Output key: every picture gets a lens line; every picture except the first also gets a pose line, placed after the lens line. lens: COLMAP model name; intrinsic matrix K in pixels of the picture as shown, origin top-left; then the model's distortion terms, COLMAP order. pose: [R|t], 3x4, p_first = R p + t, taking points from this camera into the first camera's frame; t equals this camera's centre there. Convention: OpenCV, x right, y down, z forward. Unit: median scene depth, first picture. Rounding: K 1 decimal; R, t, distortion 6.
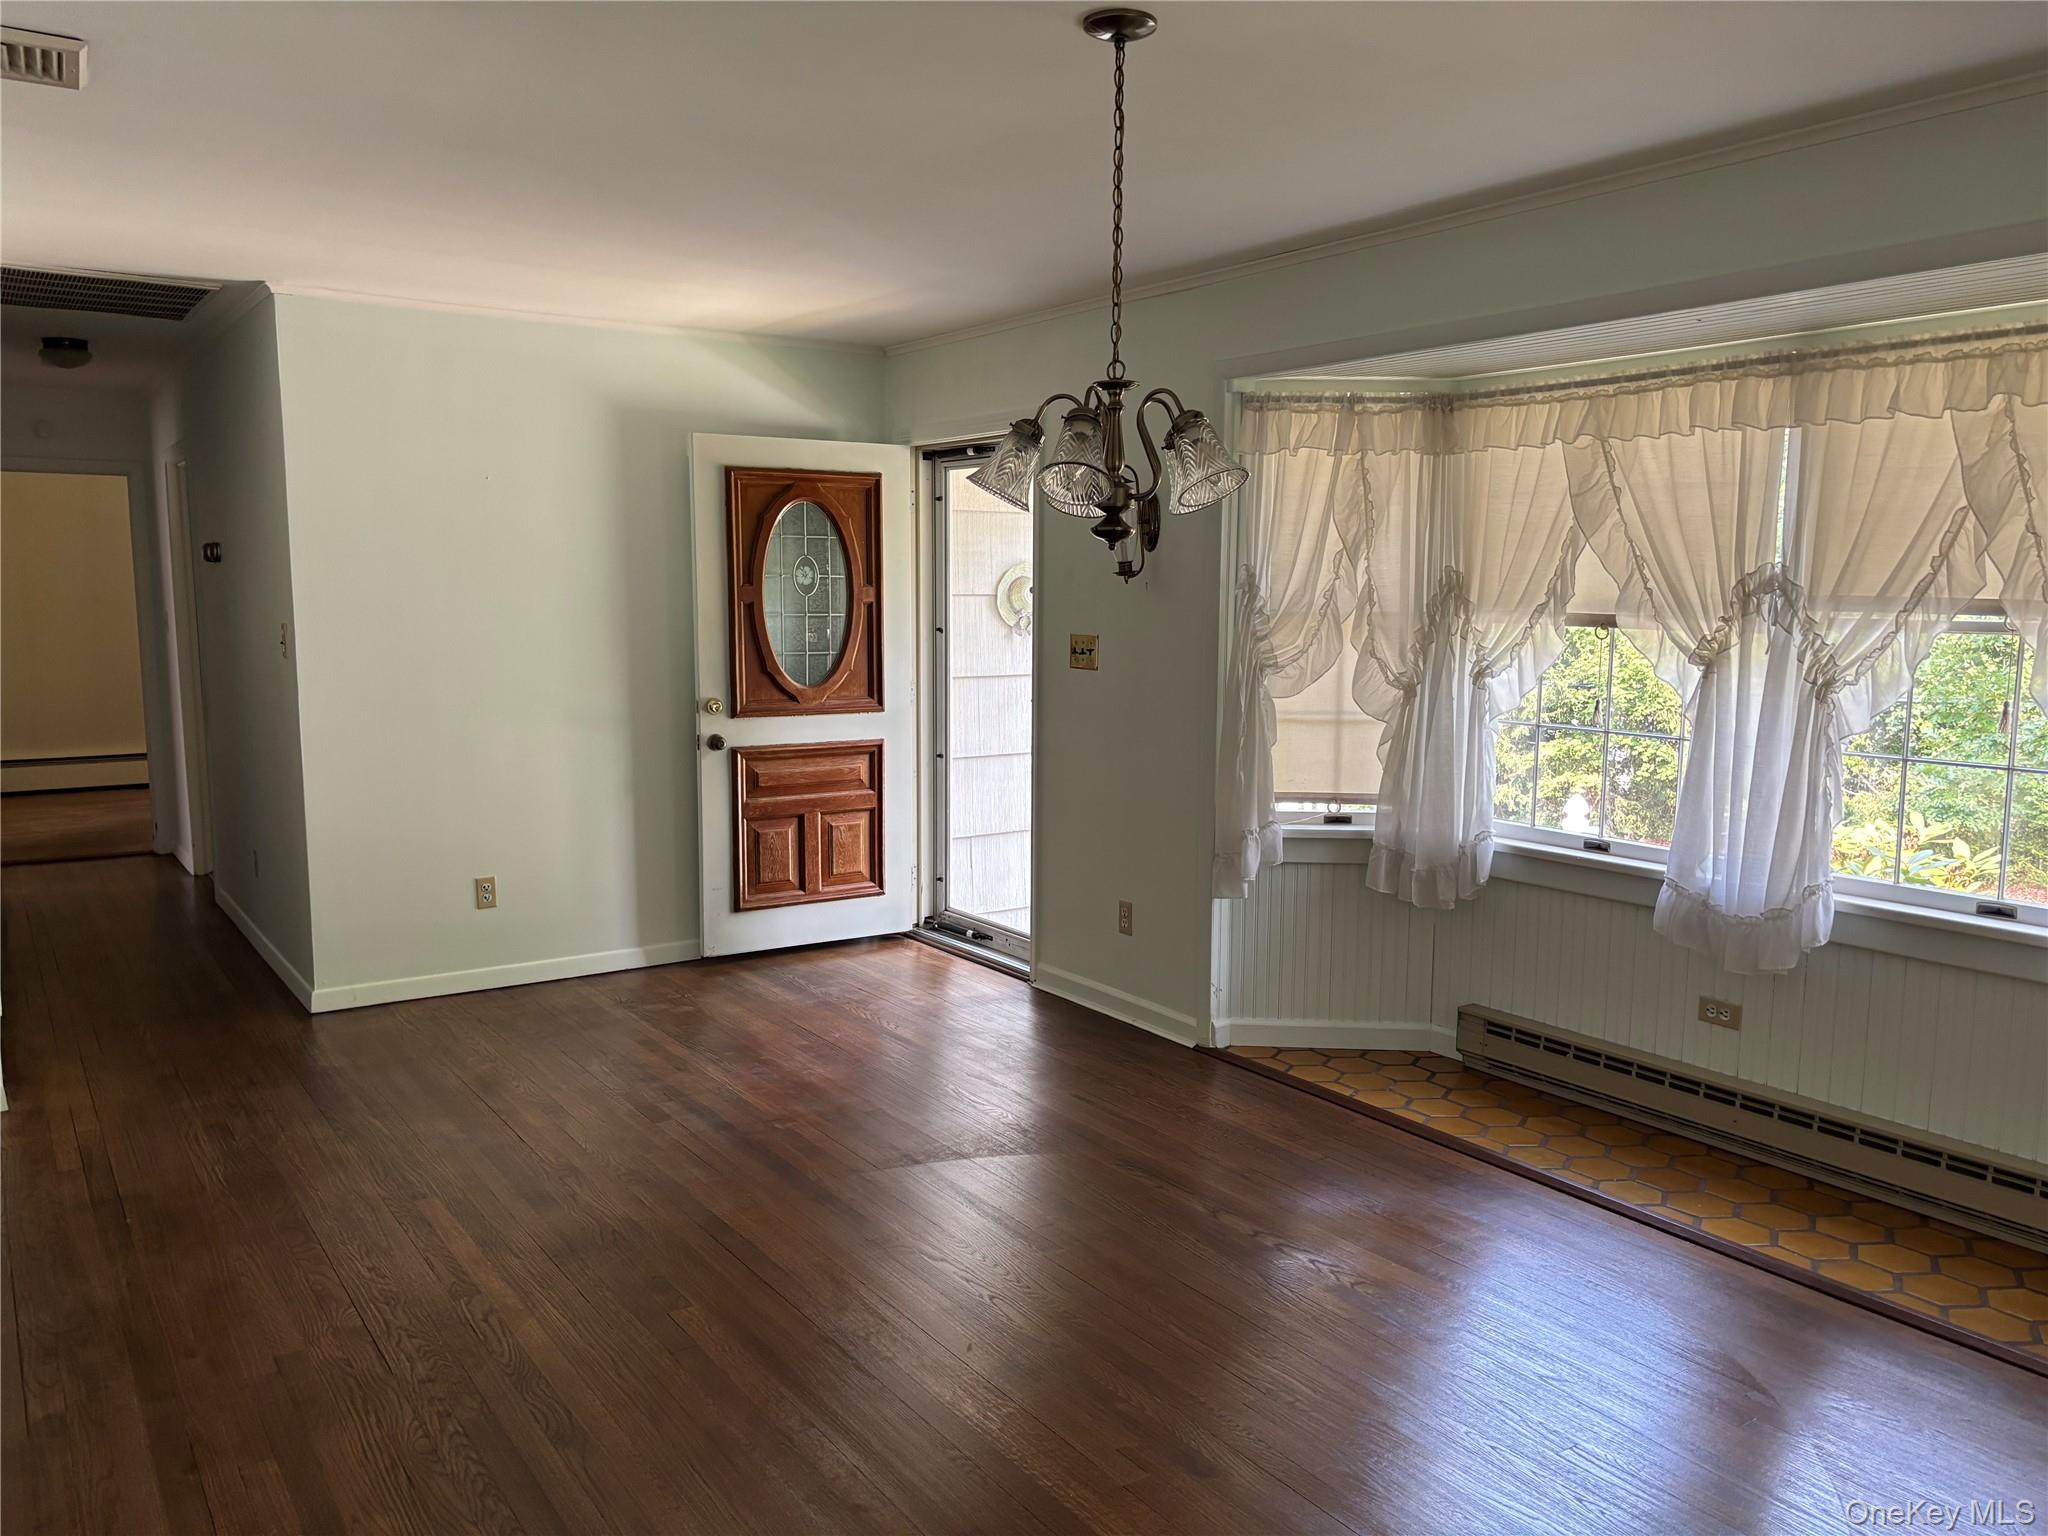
lens RADIAL K [[1548.4, 0, 1016.2], [0, 1548.4, 786.1], [0, 0, 1]] dist [0.014395, -0.011430]
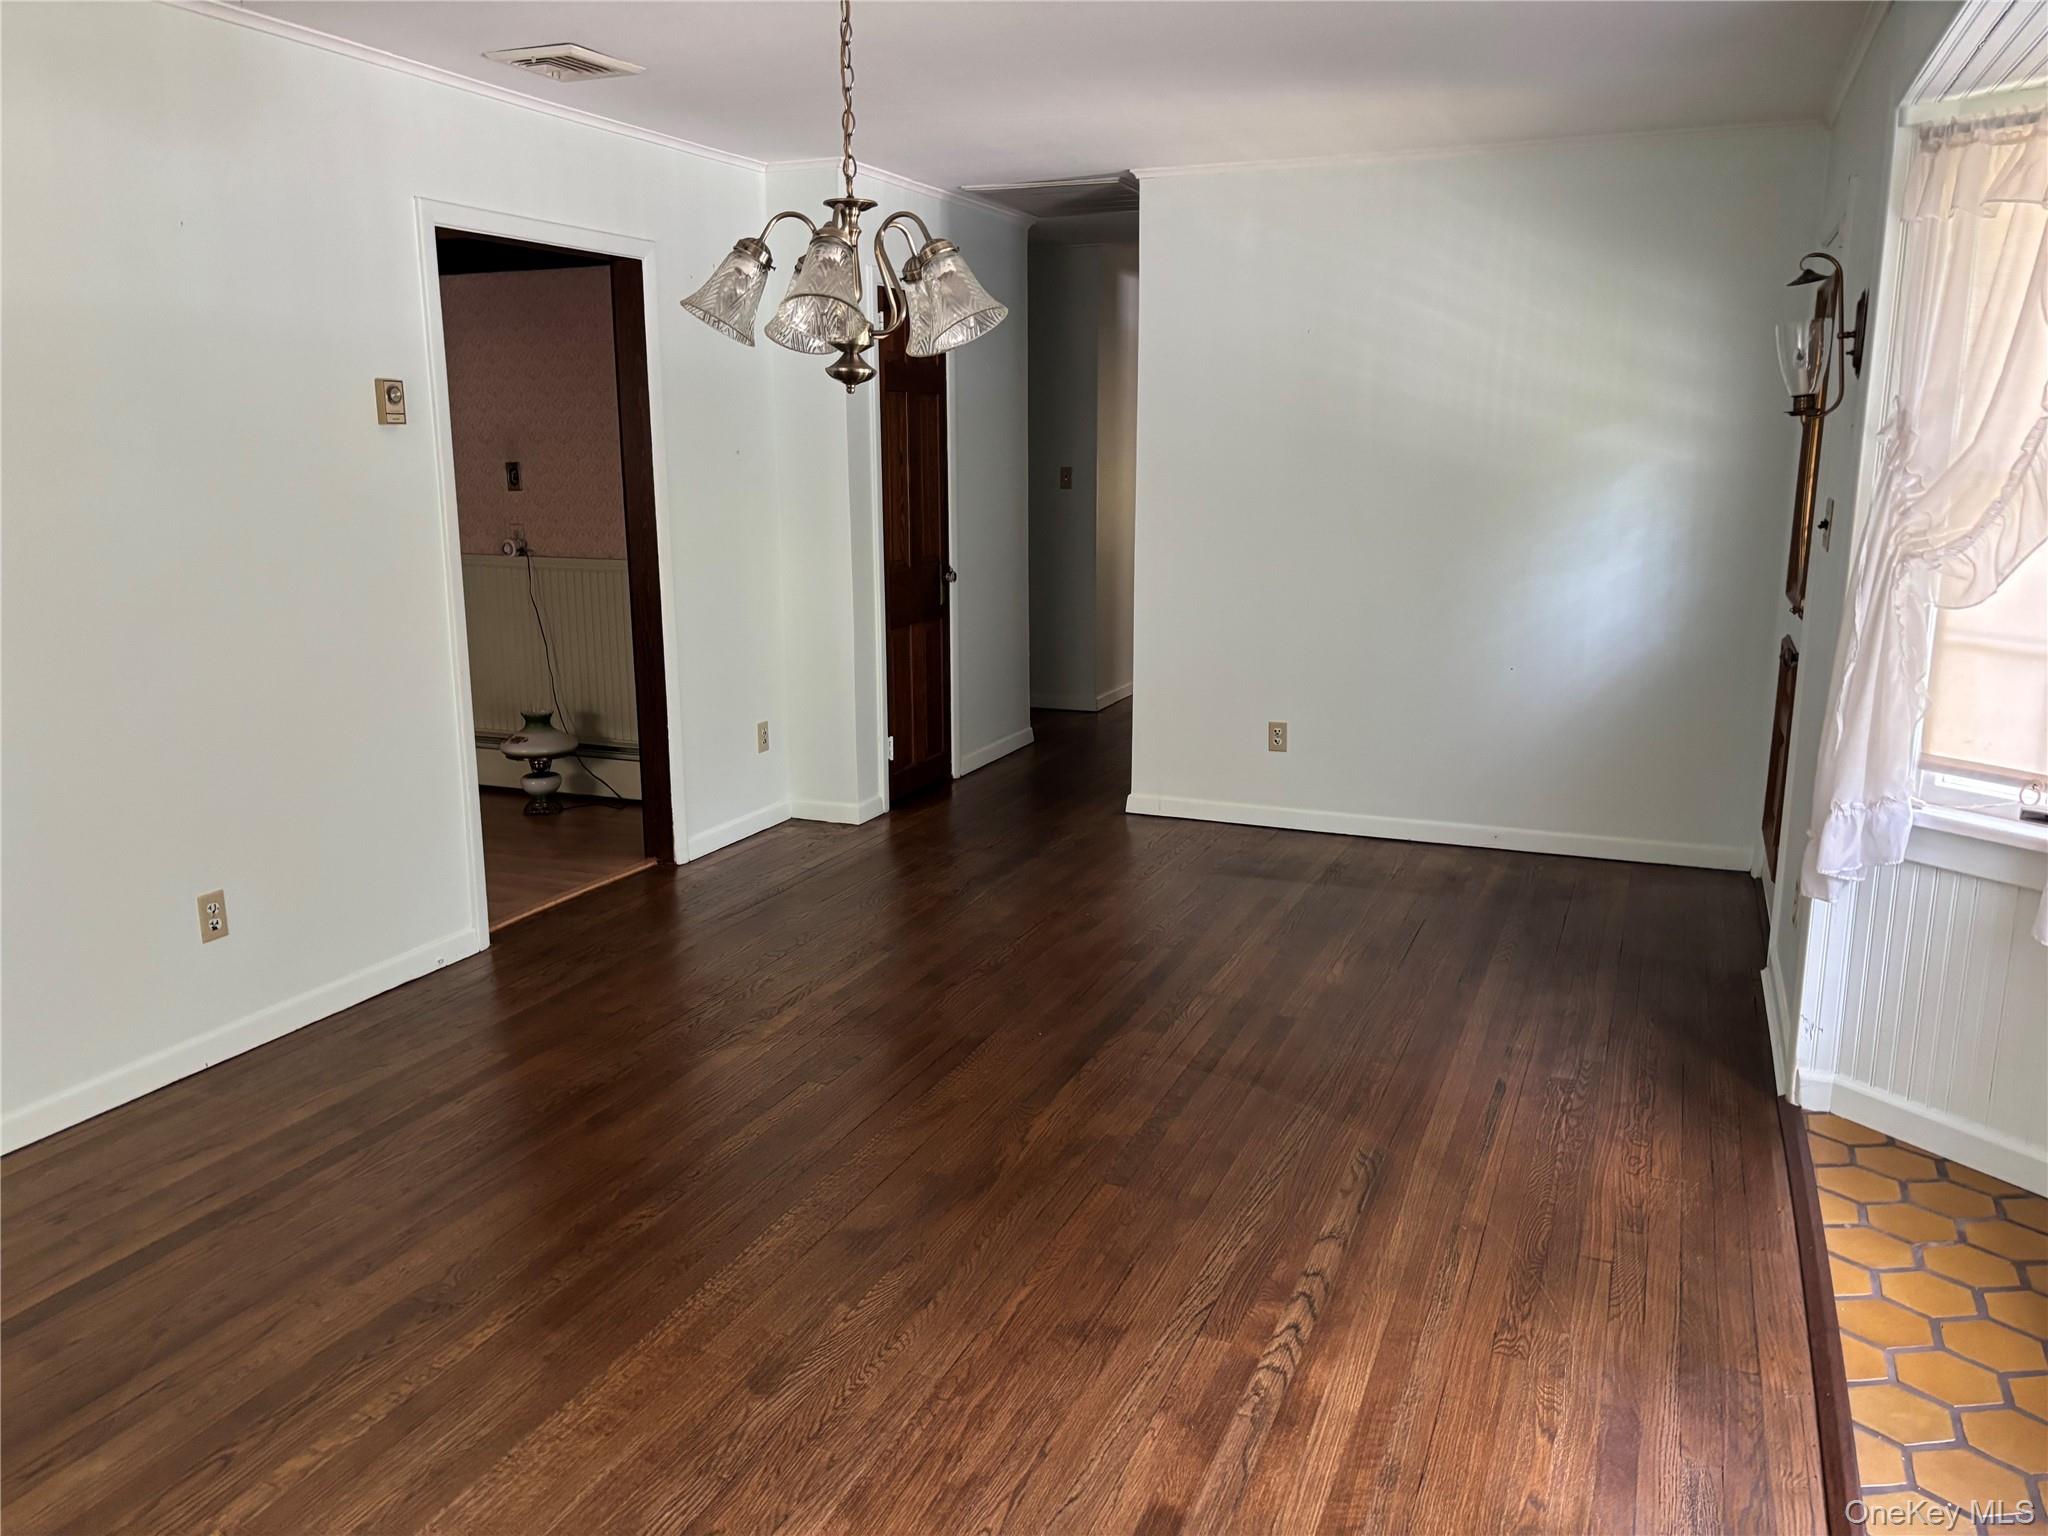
lens RADIAL K [[1548.4, 0, 1017.0], [0, 1548.4, 757.0], [0, 0, 1]] dist [0.014395, -0.011430]
pose [[0.536526, 0.164456, -0.827704, 0.521021], [-0.104133, 0.986233, 0.128454, -0.040586], [0.837434, 0.017272, 0.546265, 0.342543]]
